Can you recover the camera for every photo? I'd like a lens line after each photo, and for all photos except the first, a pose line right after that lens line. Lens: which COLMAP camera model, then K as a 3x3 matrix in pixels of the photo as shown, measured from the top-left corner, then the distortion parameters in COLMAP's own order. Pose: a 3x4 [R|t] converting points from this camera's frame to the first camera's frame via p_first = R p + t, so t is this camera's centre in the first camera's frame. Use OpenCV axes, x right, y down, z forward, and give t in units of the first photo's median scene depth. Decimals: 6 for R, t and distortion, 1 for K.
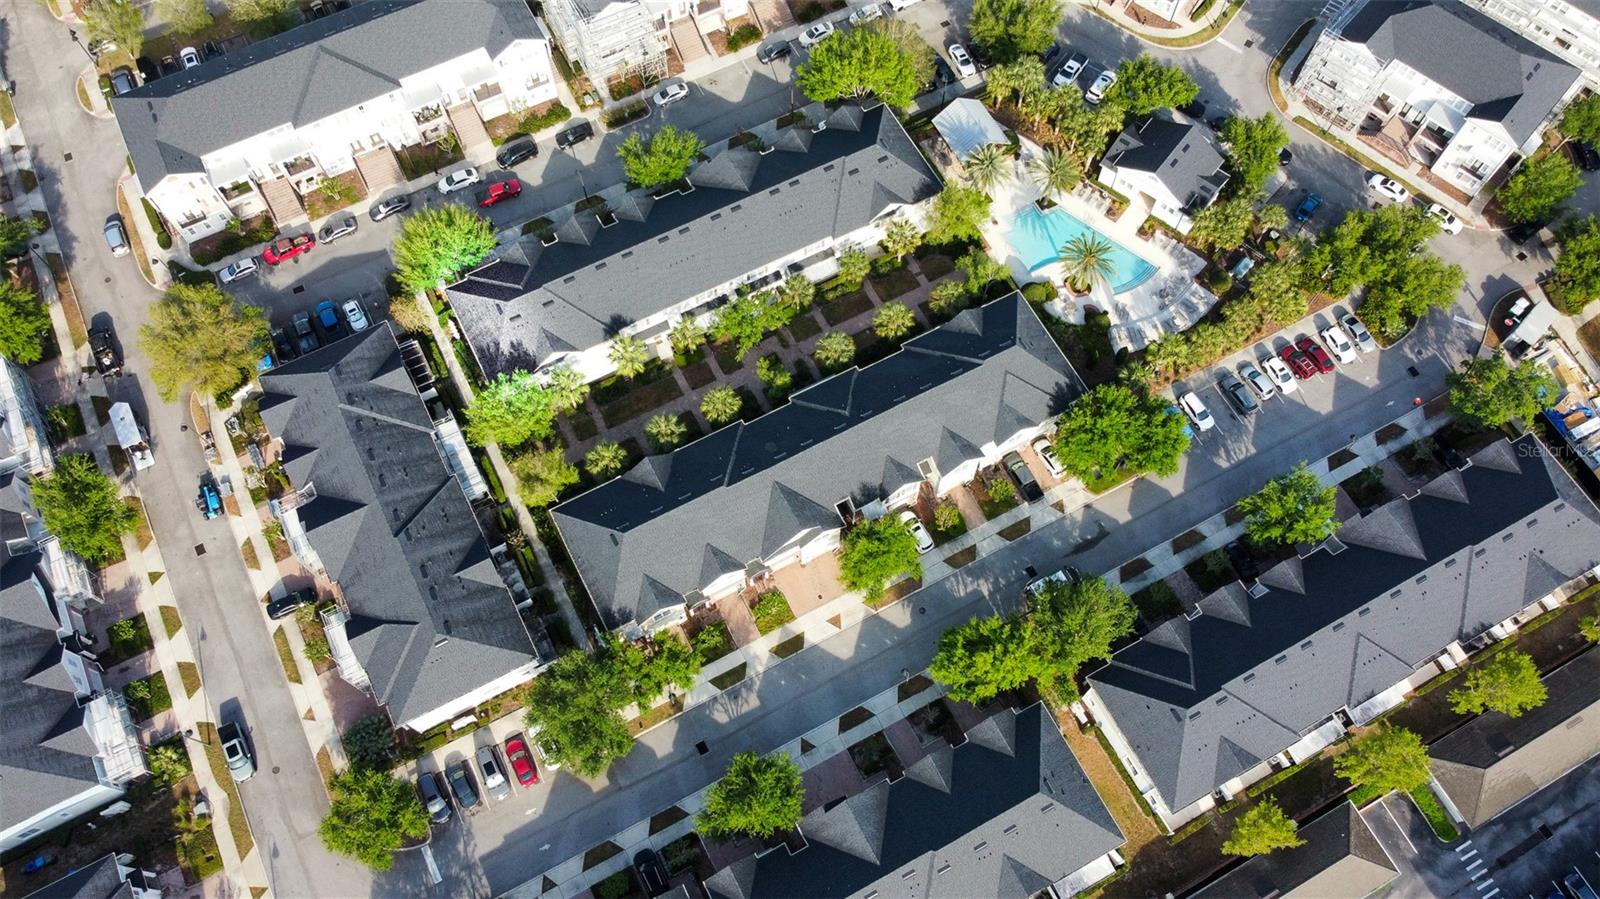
lens RADIAL K [[1223.9, 0, 810.1], [0, 1223.9, 453.4], [0, 0, 1]] dist [-0.004936, -0.003579]
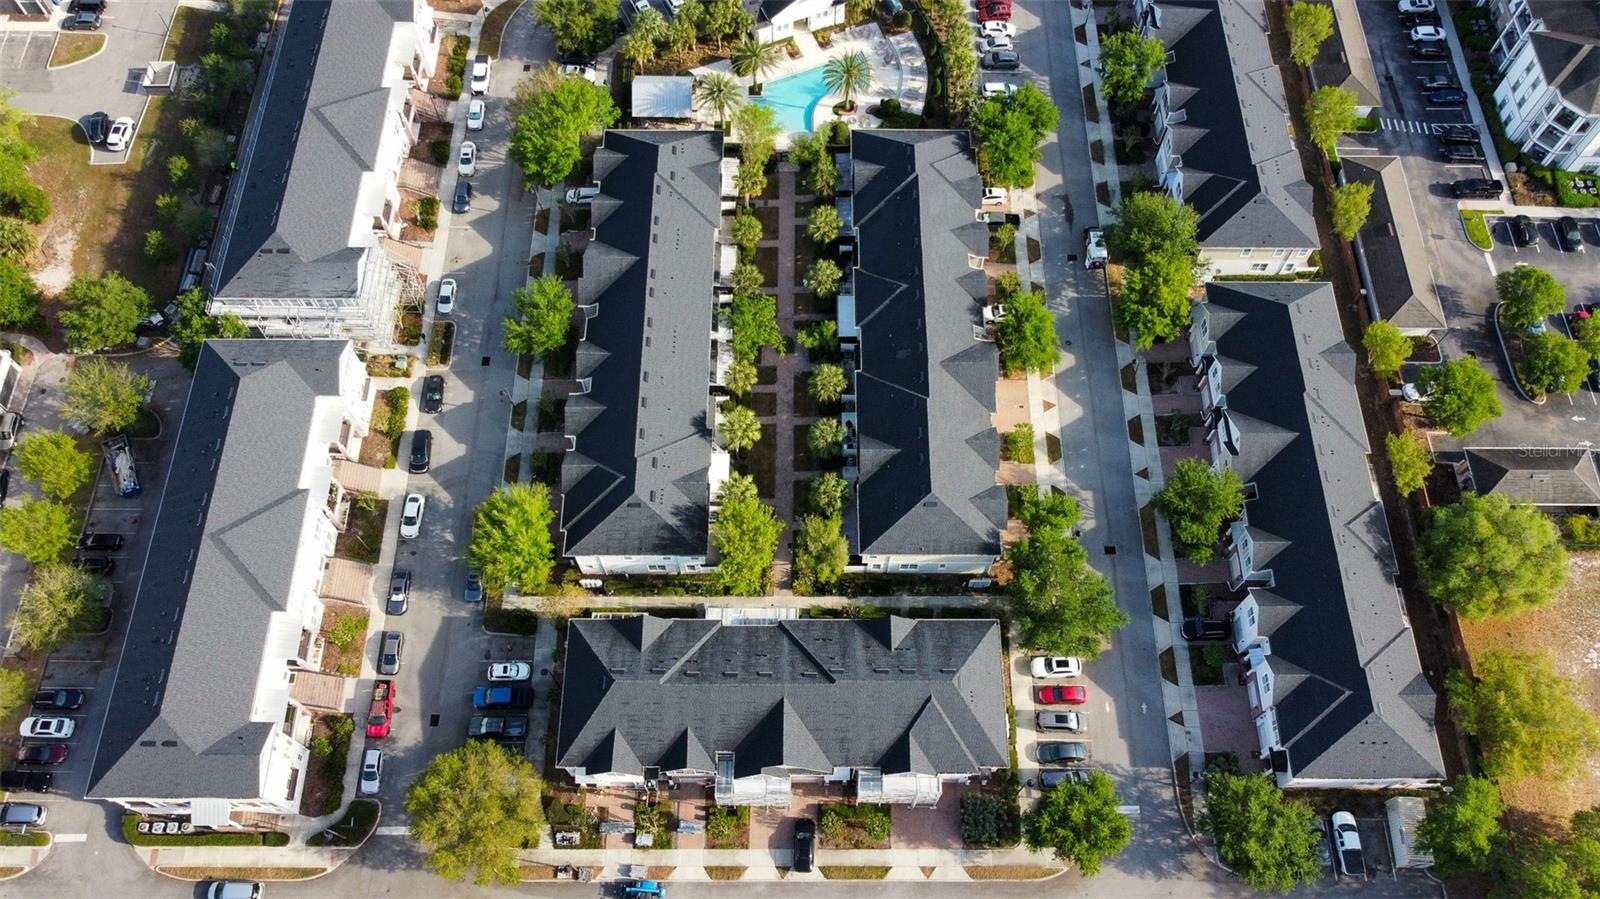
lens RADIAL K [[1223.9, 0, 812.8], [0, 1223.9, 454.1], [0, 0, 1]] dist [-0.004936, -0.003579]
pose [[0.469541, -0.787903, 0.398423, -0.530913], [0.800062, 0.570546, 0.185414, -0.203835], [-0.373407, 0.231704, 0.898265, 0.091013]]
